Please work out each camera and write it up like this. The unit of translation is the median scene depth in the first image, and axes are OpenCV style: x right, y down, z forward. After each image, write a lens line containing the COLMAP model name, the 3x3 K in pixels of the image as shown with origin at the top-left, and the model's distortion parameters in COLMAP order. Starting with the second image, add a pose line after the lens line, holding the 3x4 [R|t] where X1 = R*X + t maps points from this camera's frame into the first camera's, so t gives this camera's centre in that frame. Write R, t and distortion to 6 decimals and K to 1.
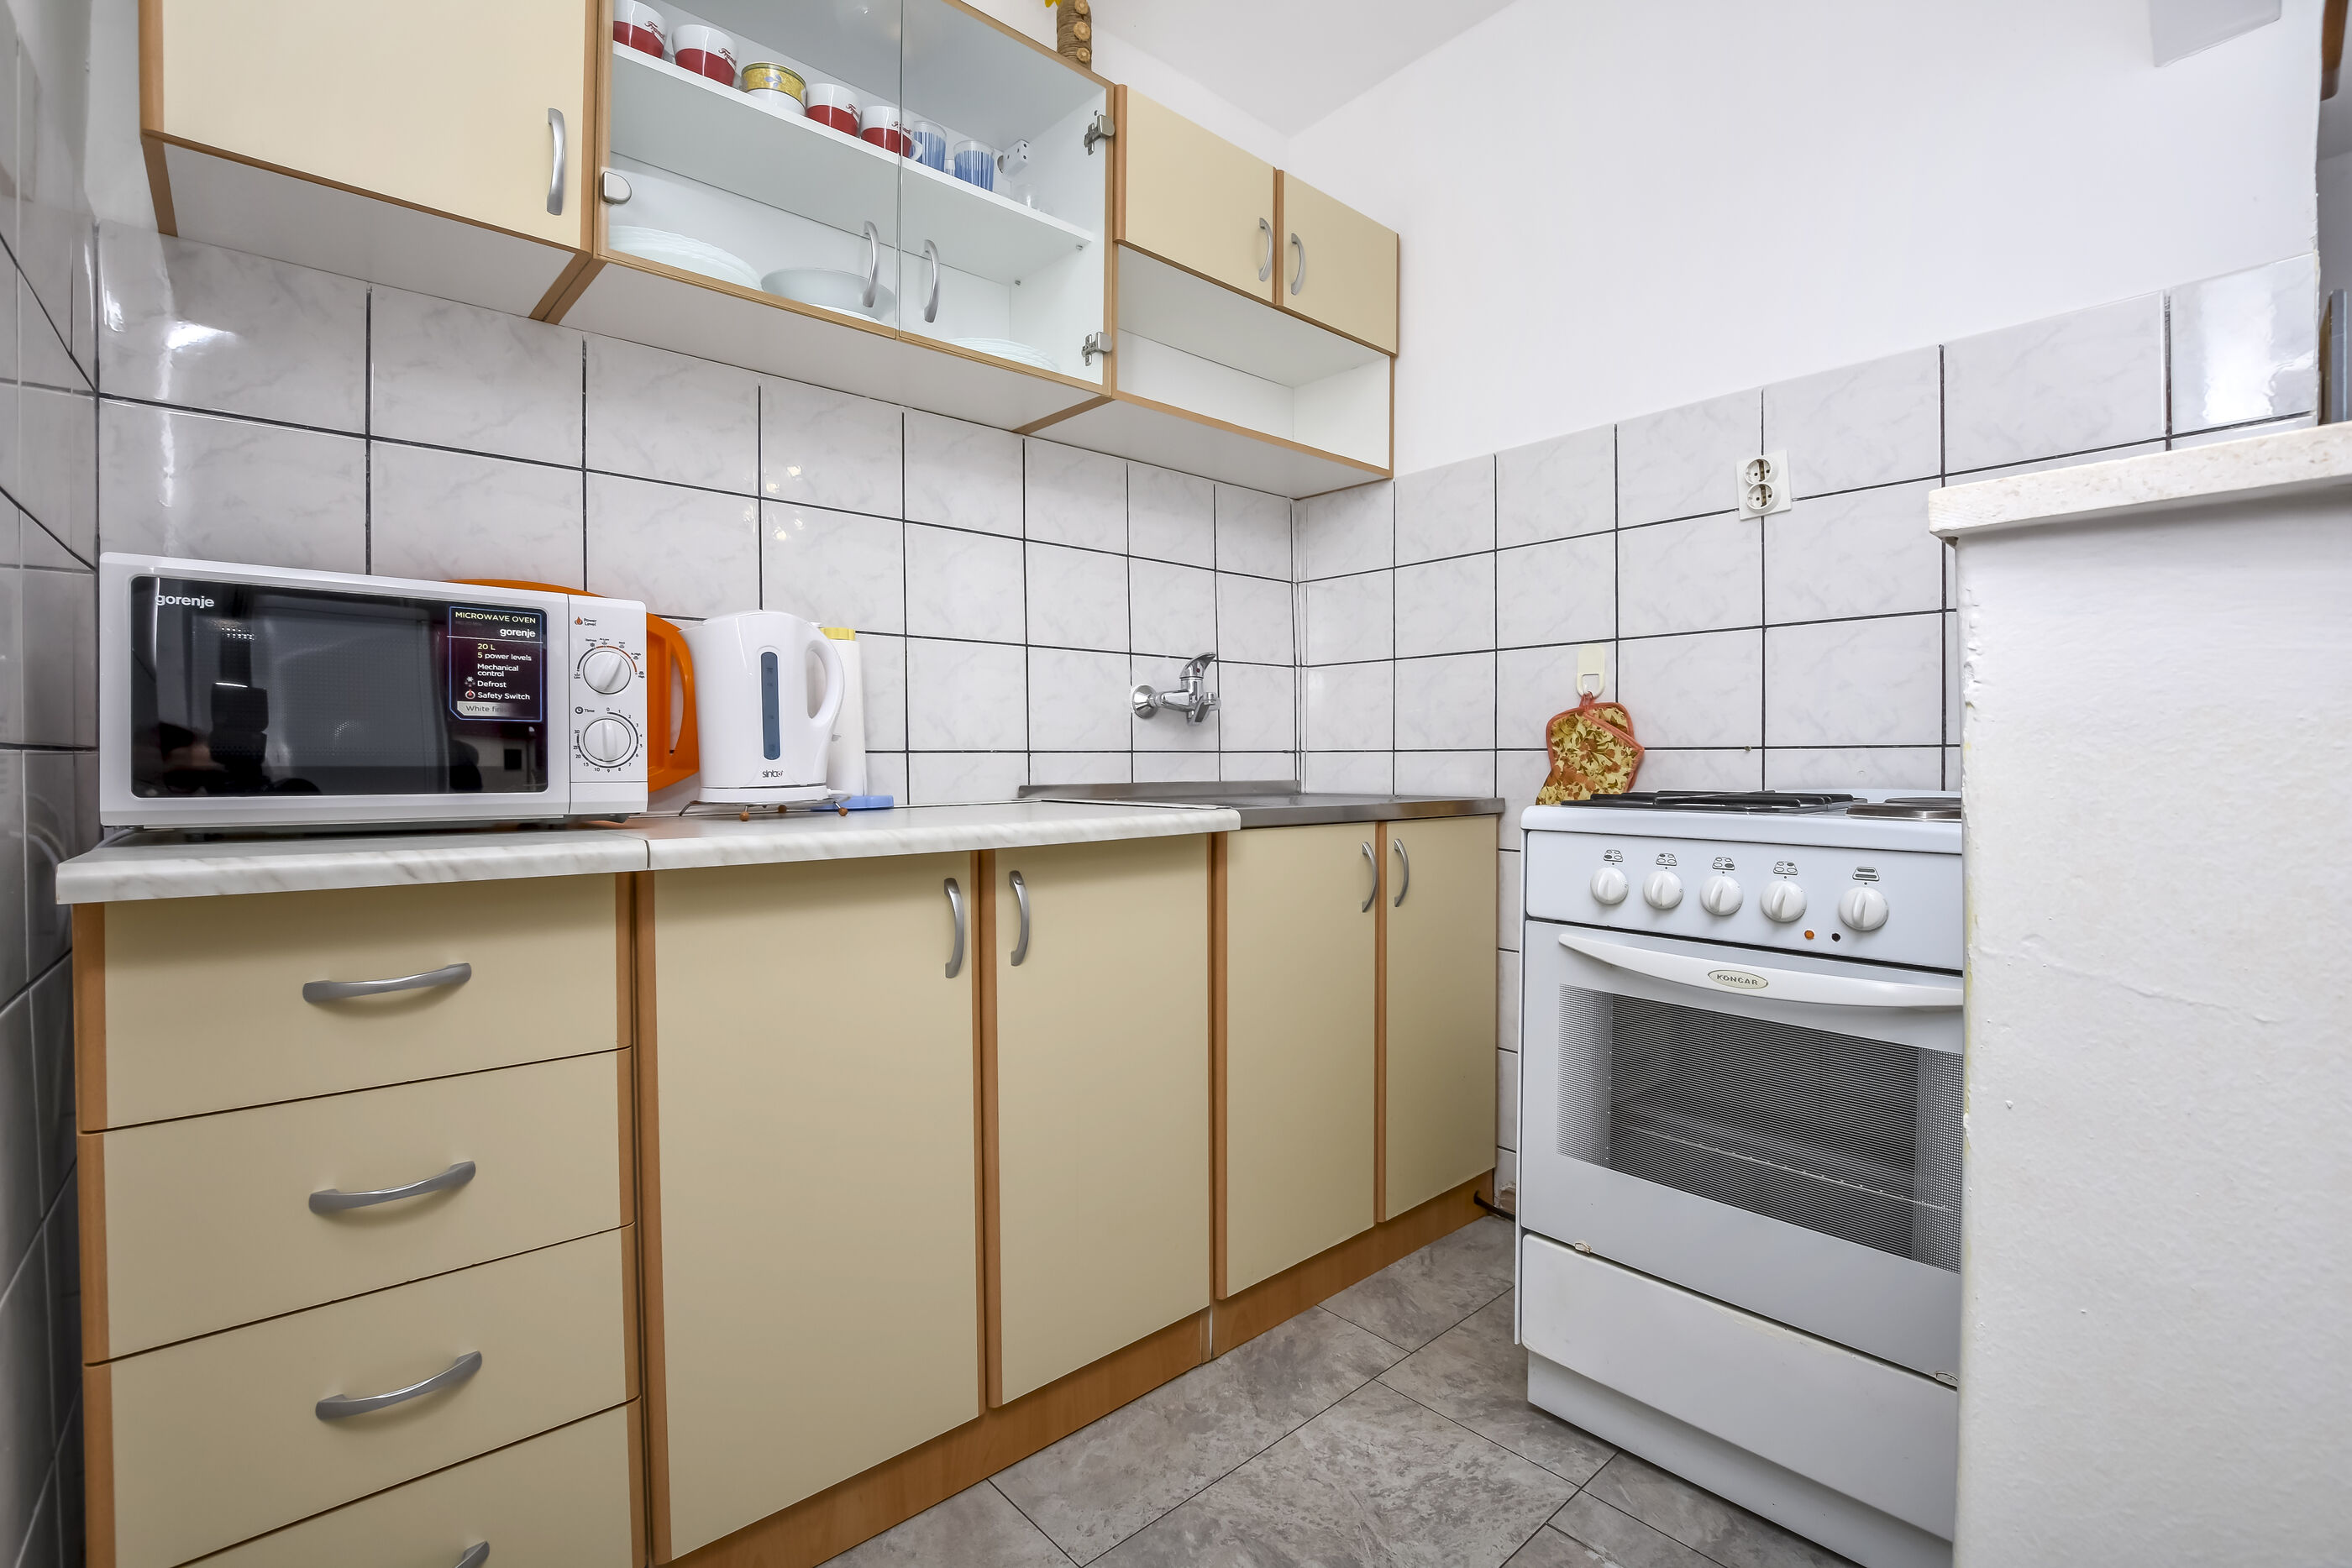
lens RADIAL K [[1051.3, 0, 1165.9], [0, 1051.3, 768.0], [0, 0, 1]] dist [-0.018176, -0.000433]
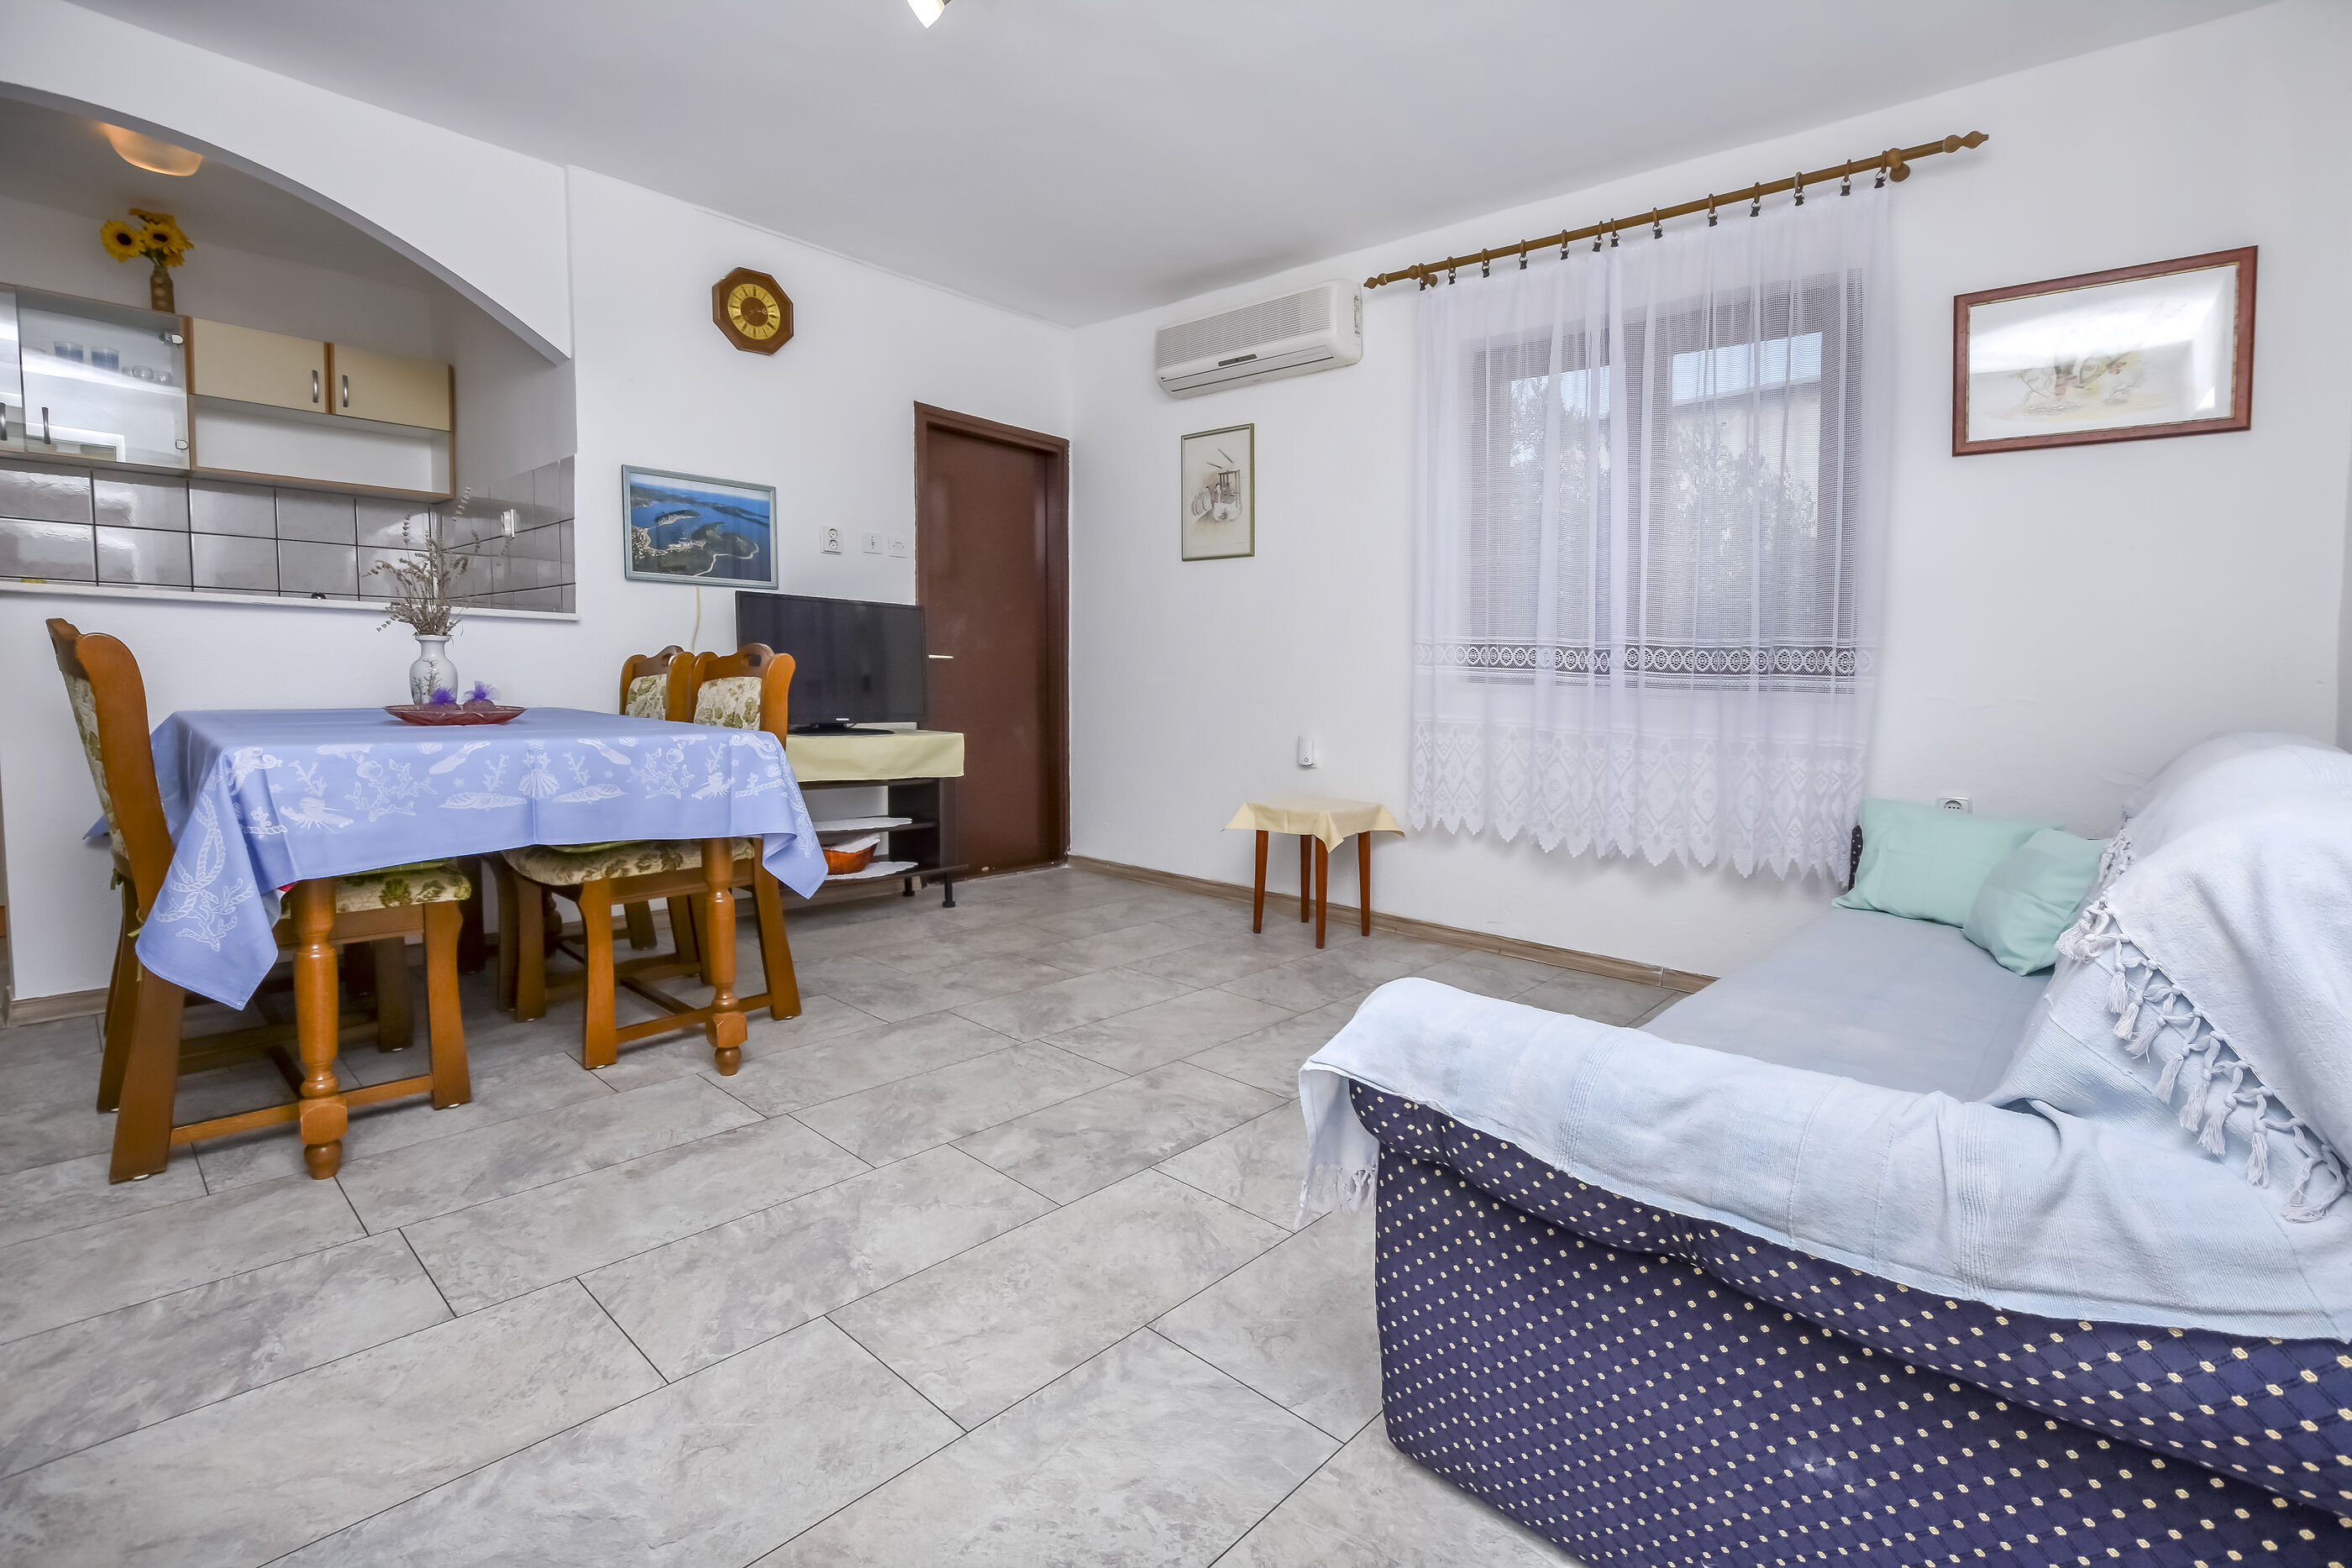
lens RADIAL K [[1063.0, 0, 1183.7], [0, 1063.0, 753.4], [0, 0, 1]] dist [-0.013041, 0.000185]
pose [[0.994063, 0.017940, 0.107313, 2.806254], [-0.025834, 0.997024, 0.072632, 0.009267], [-0.105691, -0.074973, 0.991569, -2.191949]]
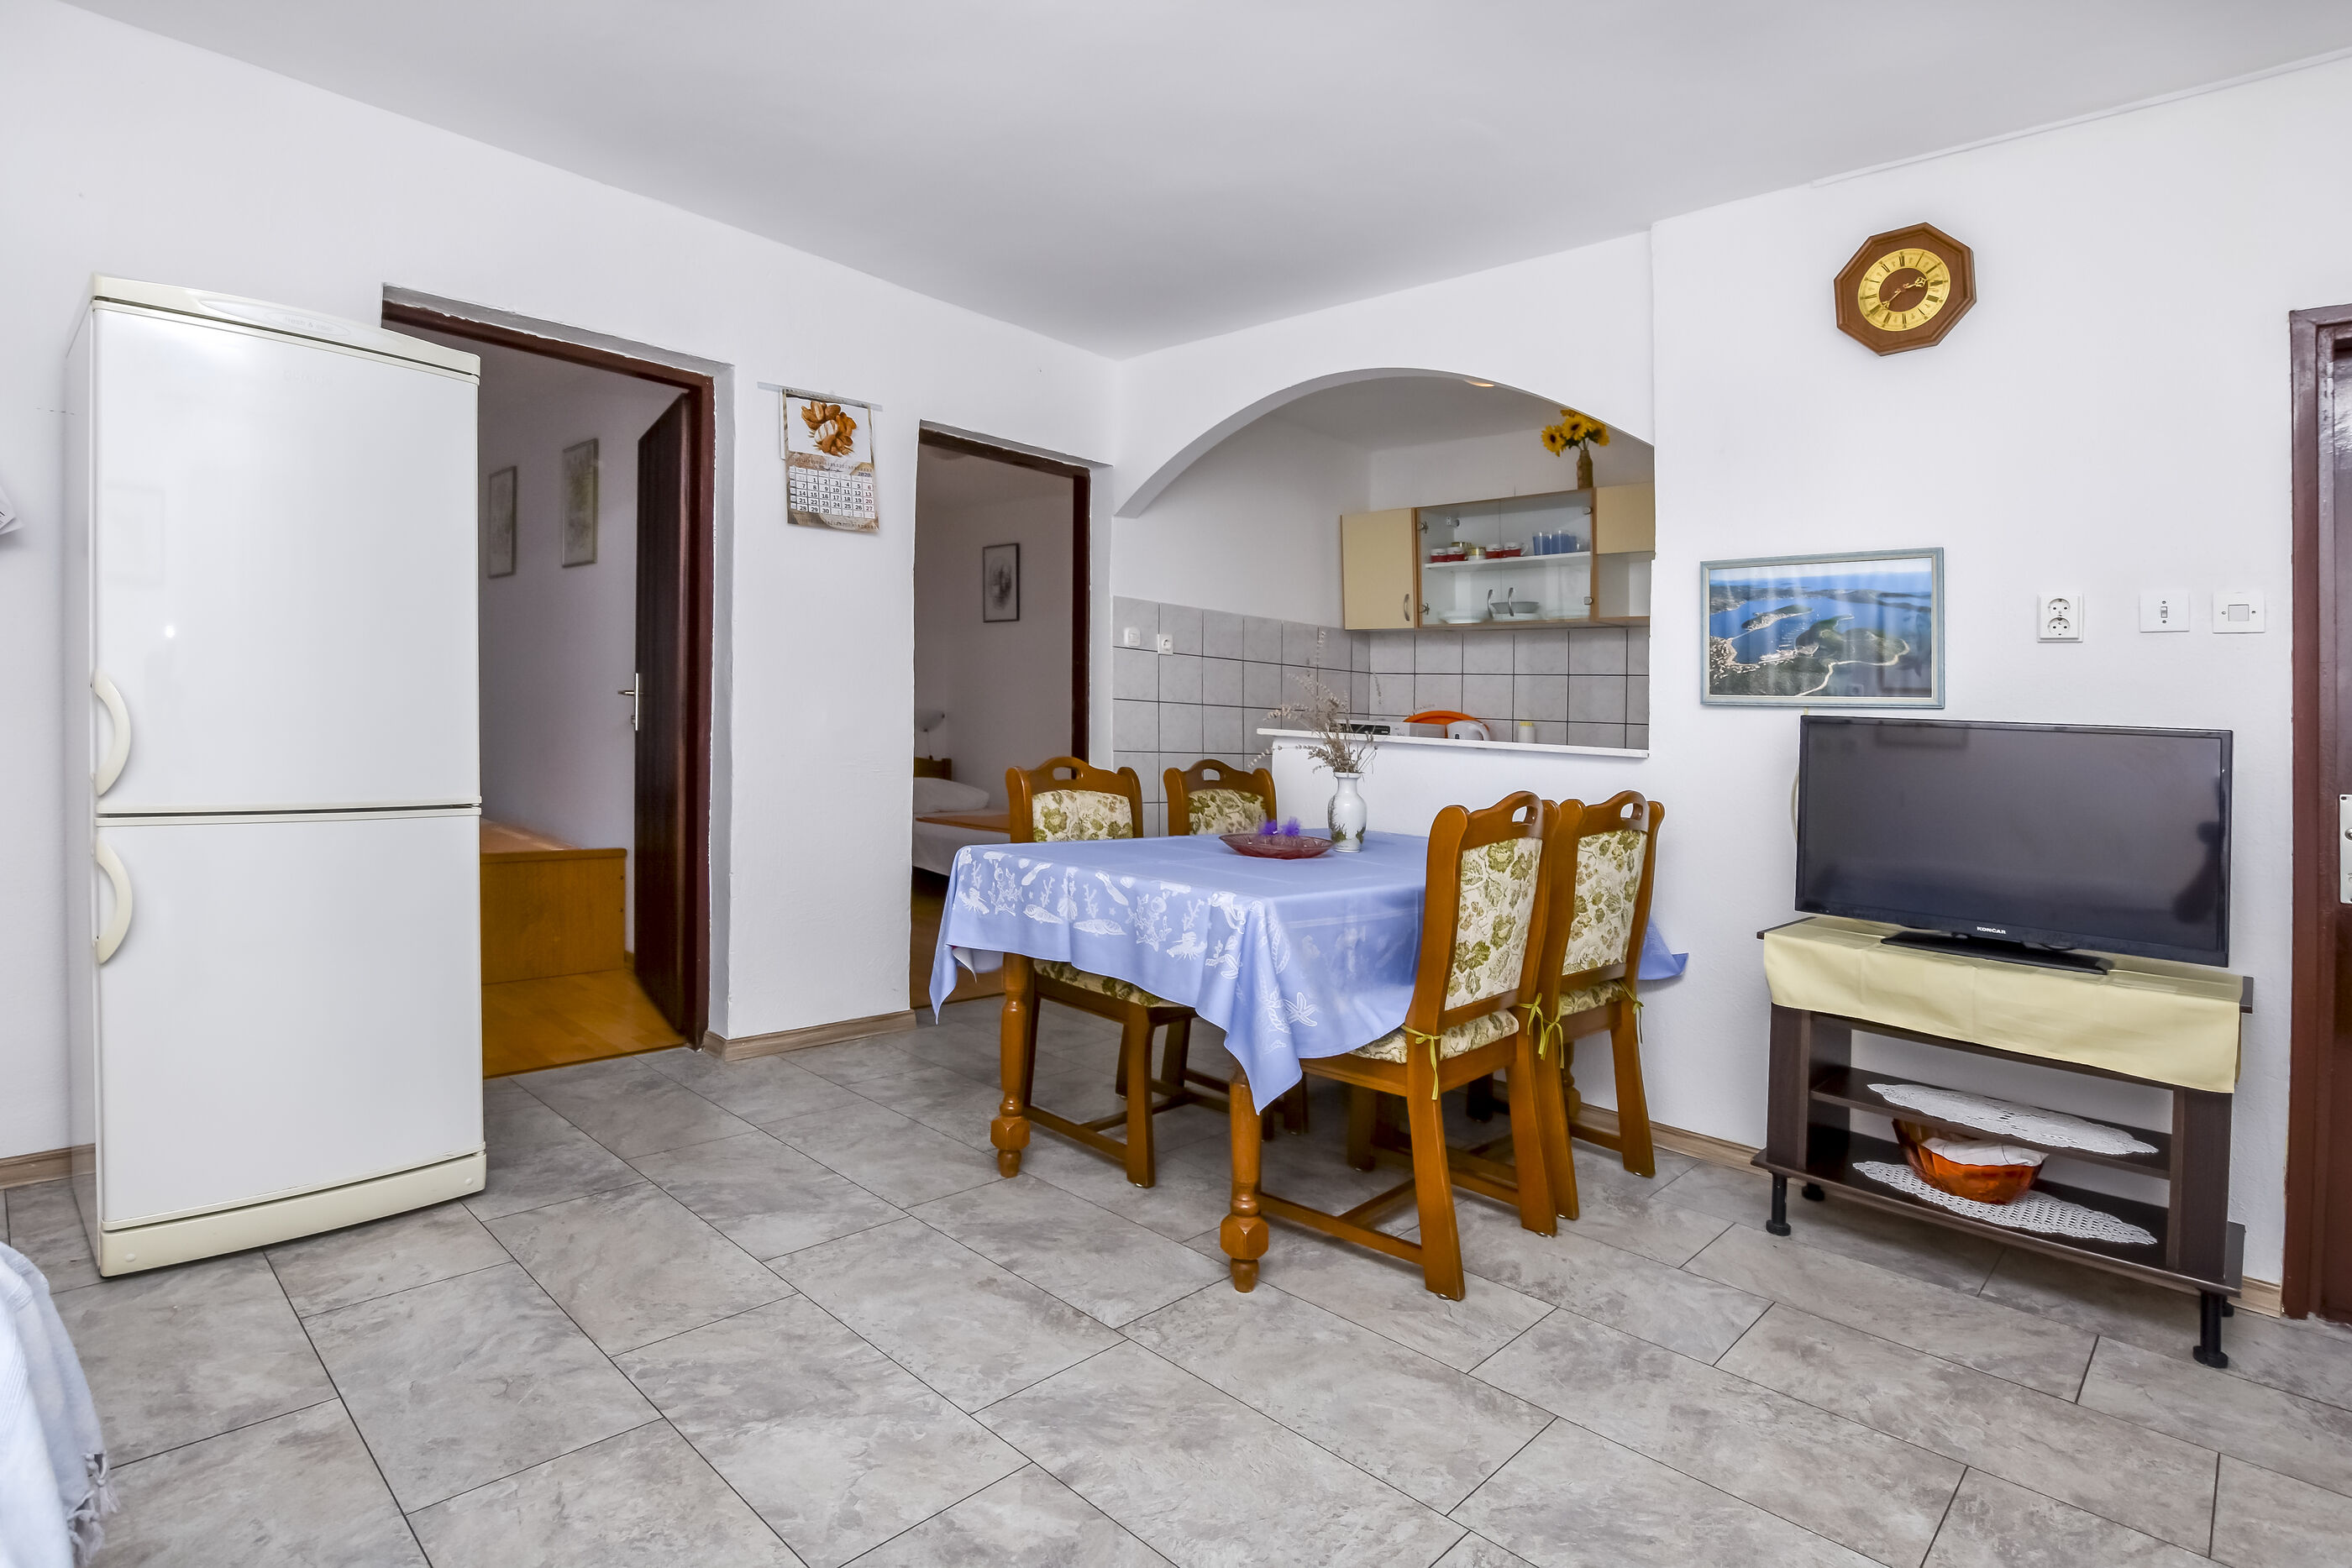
lens RADIAL K [[1176.3, 0, 1174.4], [0, 1176.3, 800.1], [0, 0, 1]] dist [-0.029533, 0.007389]
pose [[0.094308, 0.075384, -0.992685, 4.127181], [-0.051299, 0.996172, 0.070775, -0.150086], [0.994220, 0.044249, 0.097814, -0.277226]]
